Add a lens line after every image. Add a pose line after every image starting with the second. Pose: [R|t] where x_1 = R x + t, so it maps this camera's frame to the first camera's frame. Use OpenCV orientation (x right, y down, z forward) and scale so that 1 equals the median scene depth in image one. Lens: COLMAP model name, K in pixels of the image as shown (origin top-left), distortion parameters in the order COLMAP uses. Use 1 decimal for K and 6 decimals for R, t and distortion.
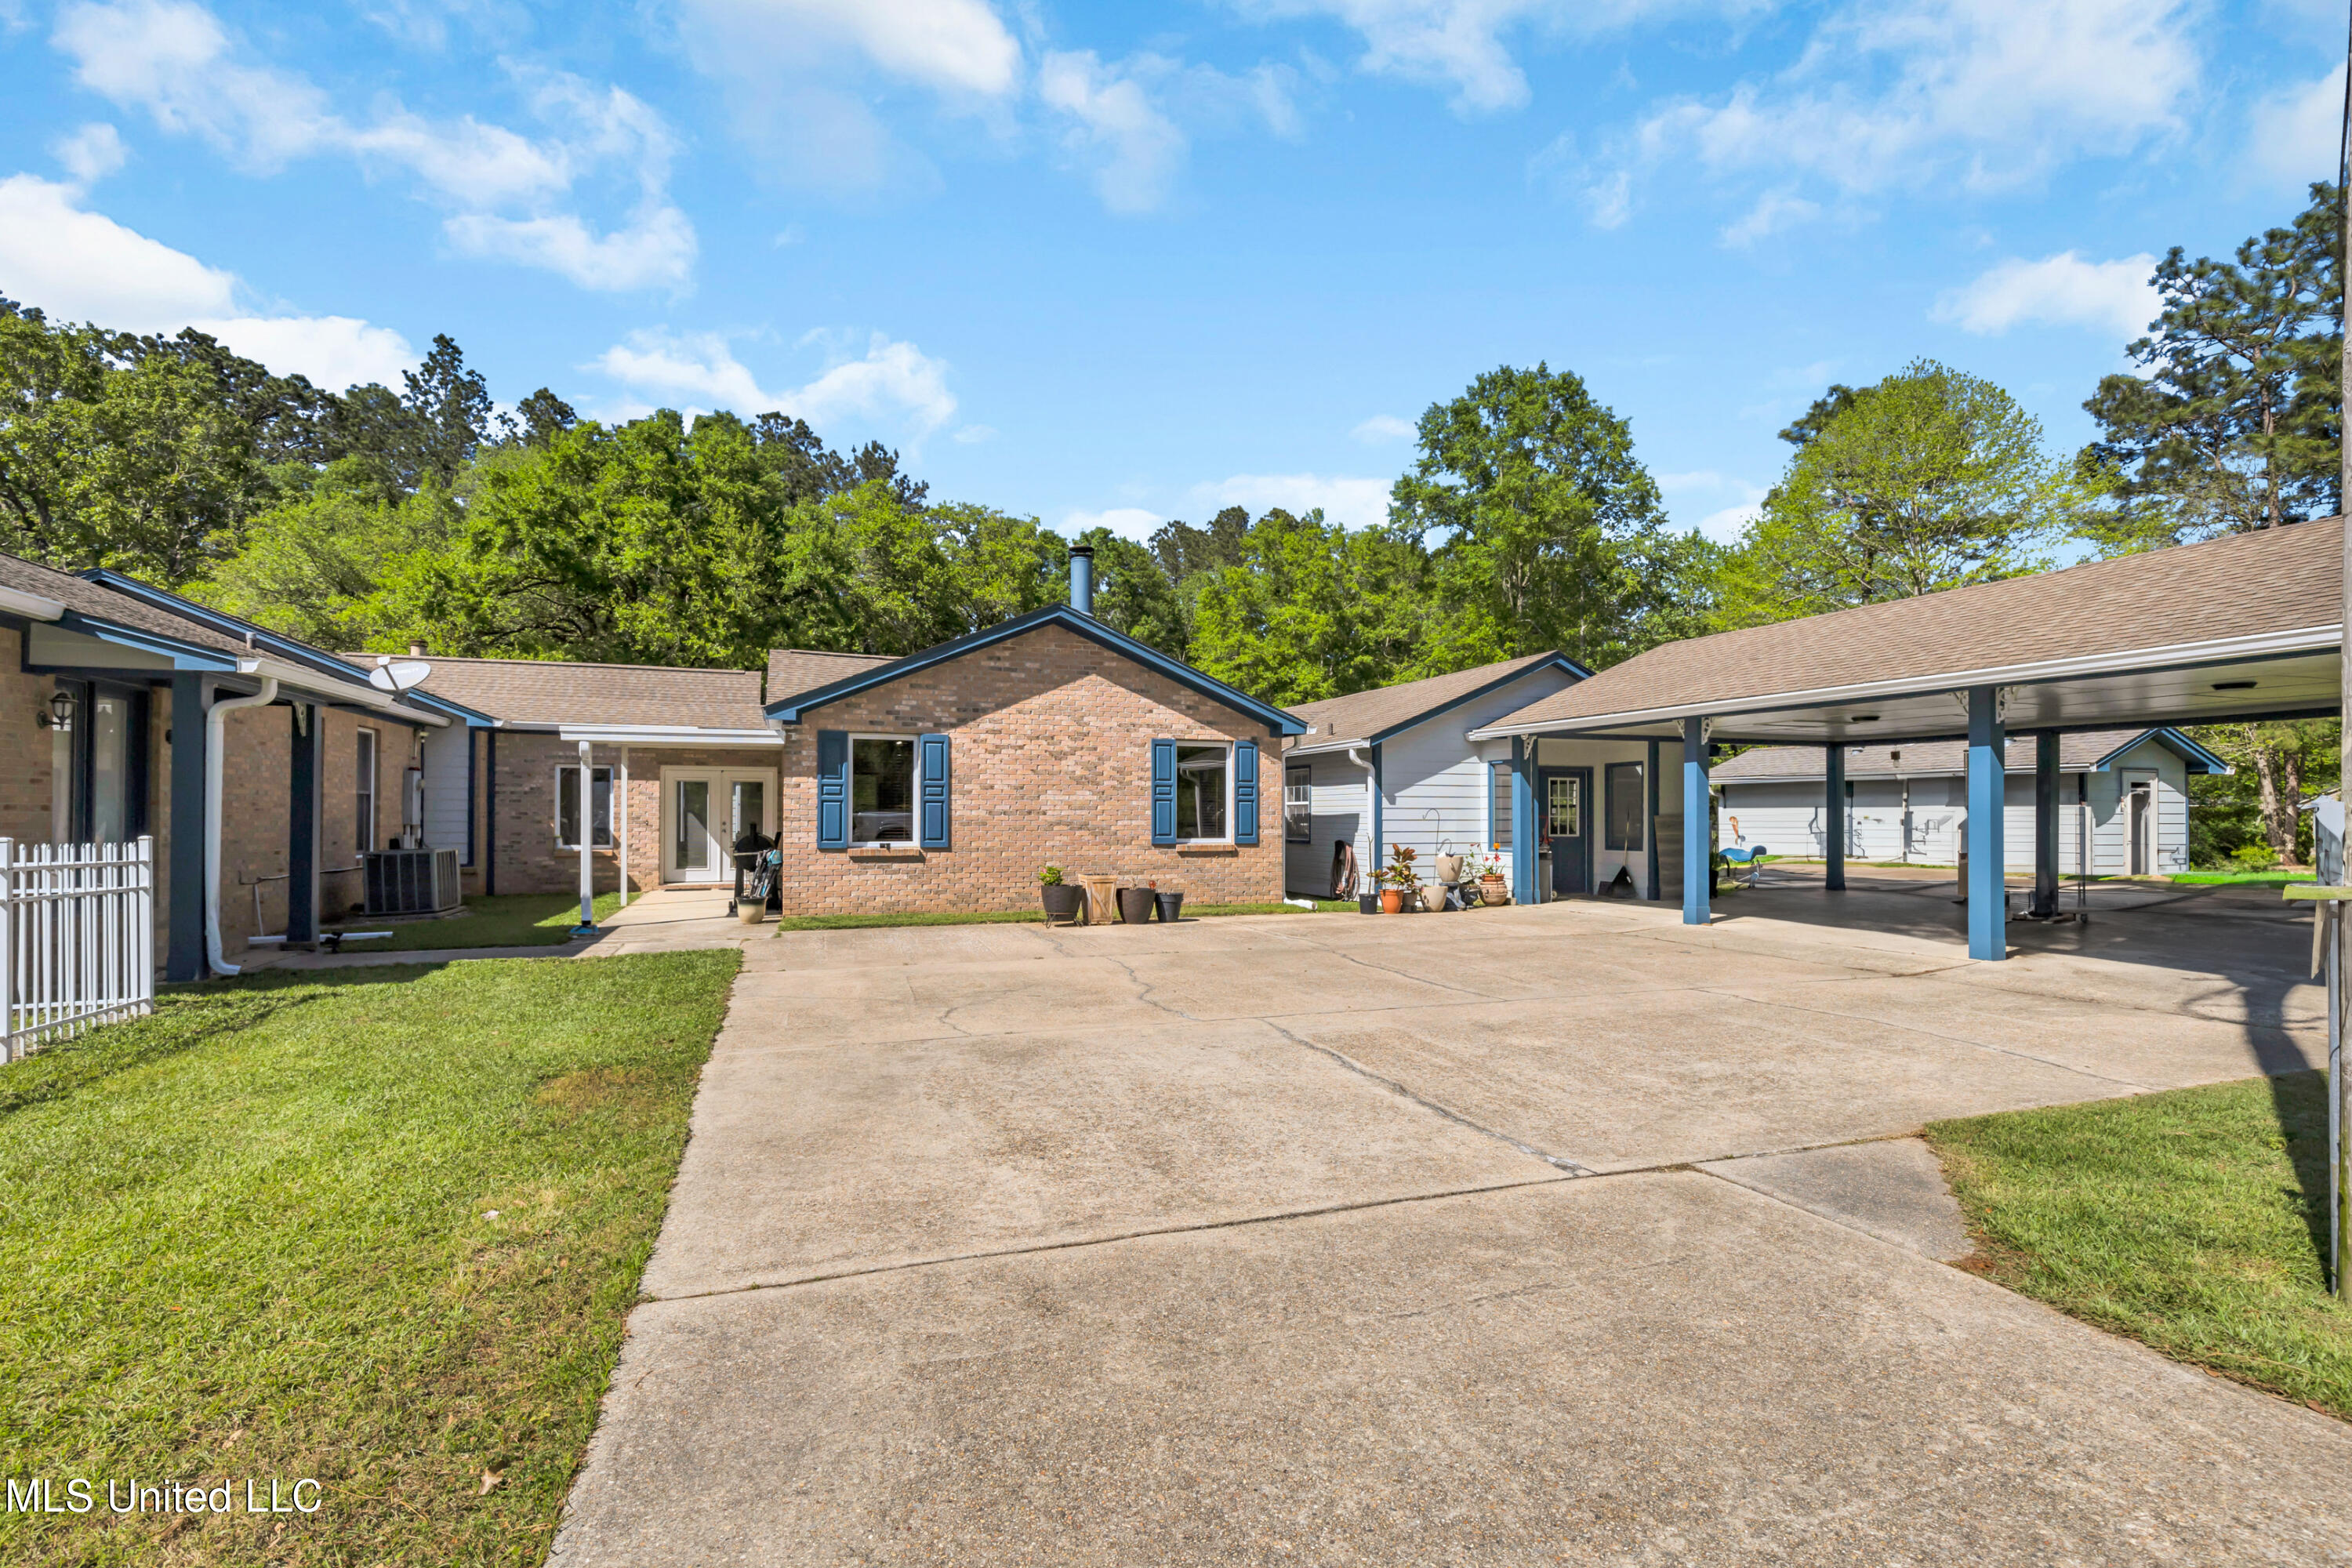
lens RADIAL K [[1090.6, 0, 1176.0], [0, 1090.6, 784.0], [0, 0, 1]] dist [0.003237, -0.000181]
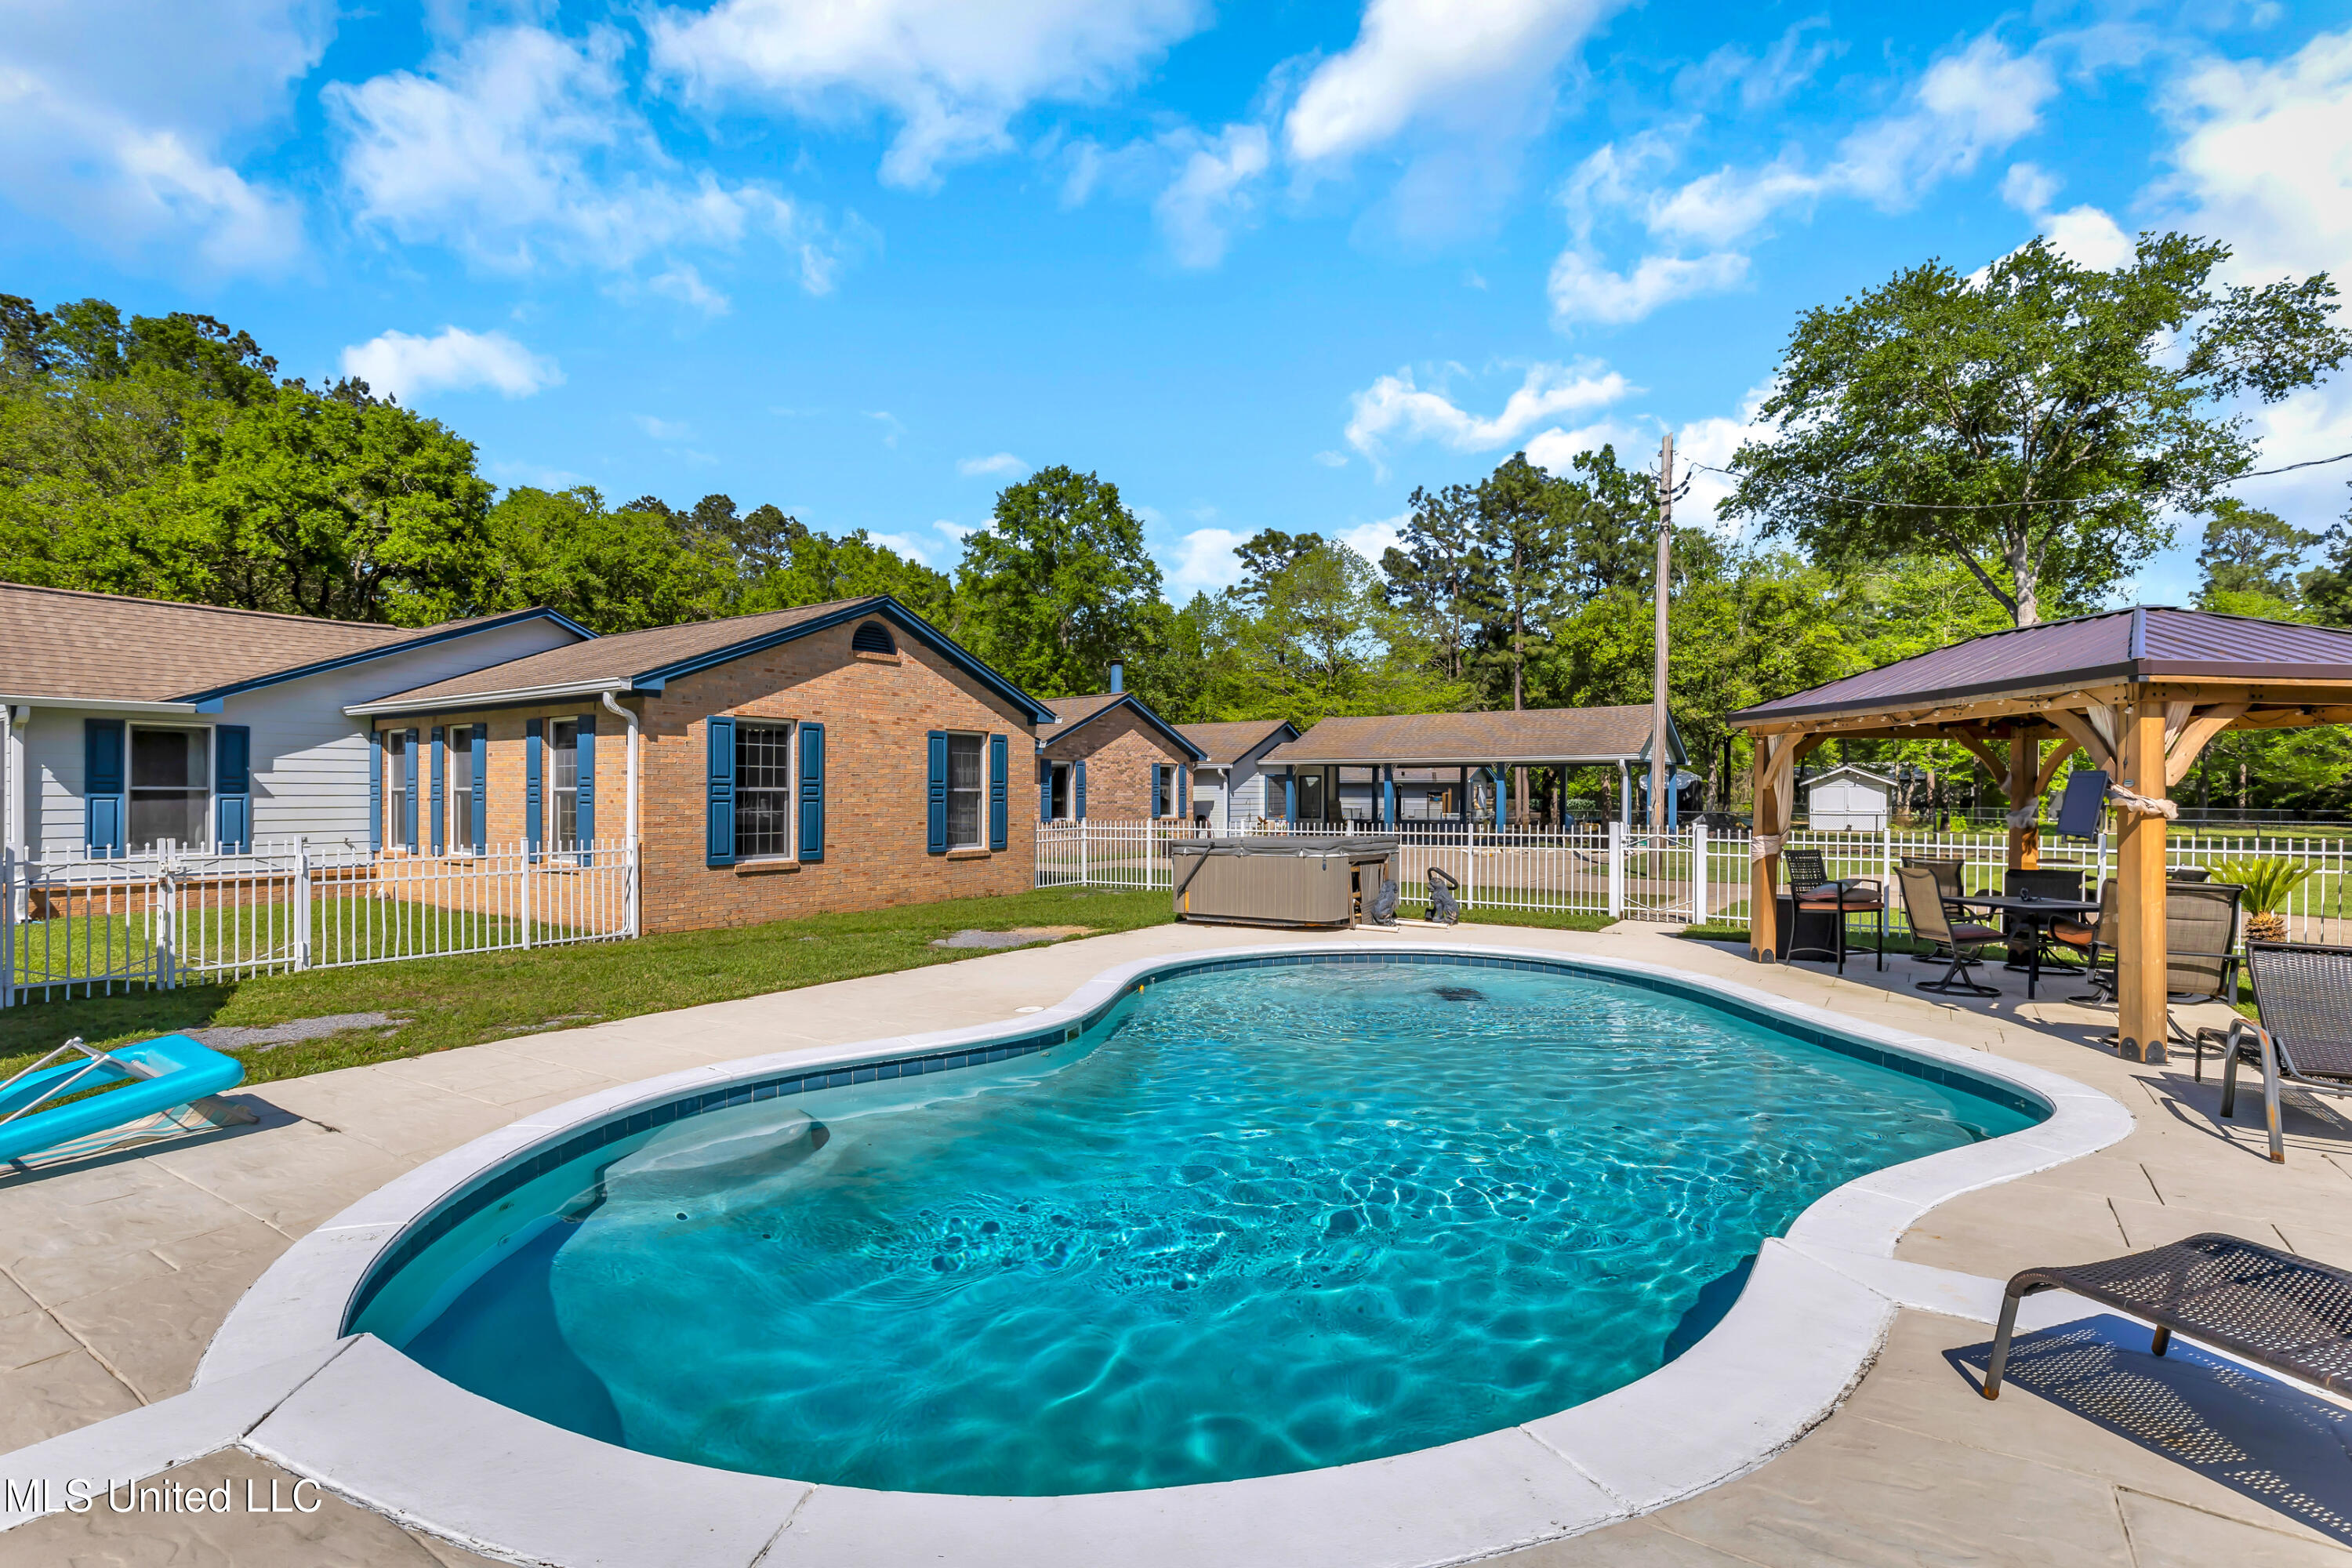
lens RADIAL K [[1090.6, 0, 1176.0], [0, 1090.6, 784.0], [0, 0, 1]] dist [0.003237, -0.000181]
pose [[0.810675, 0.004540, 0.585478, -0.460514], [-0.019023, 0.999646, 0.018588, -0.017122], [-0.585187, -0.026206, 0.810475, -0.238736]]
